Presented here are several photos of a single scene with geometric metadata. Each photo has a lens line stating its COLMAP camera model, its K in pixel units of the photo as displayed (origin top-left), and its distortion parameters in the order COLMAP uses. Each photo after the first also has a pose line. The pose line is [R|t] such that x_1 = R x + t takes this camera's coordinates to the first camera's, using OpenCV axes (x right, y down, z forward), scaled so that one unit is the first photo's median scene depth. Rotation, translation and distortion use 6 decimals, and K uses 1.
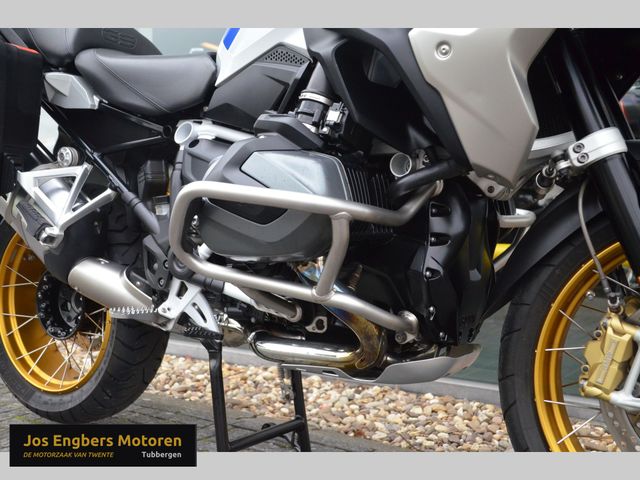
lens RADIAL K [[751.8, 0, 317.3], [0, 751.8, 250.5], [0, 0, 1]] dist [-0.010374, 0.286257]
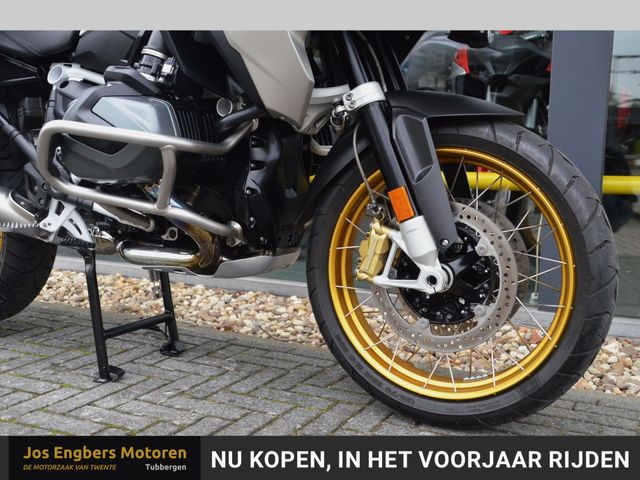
lens RADIAL K [[747.4, 0, 328.7], [0, 747.4, 250.2], [0, 0, 1]] dist [-0.025669, 0.350911]
pose [[0.993569, -0.018188, 0.111760, 0.136244], [0.006927, 0.994930, 0.100332, 0.002163], [-0.113018, -0.098912, 0.988657, -0.296453]]
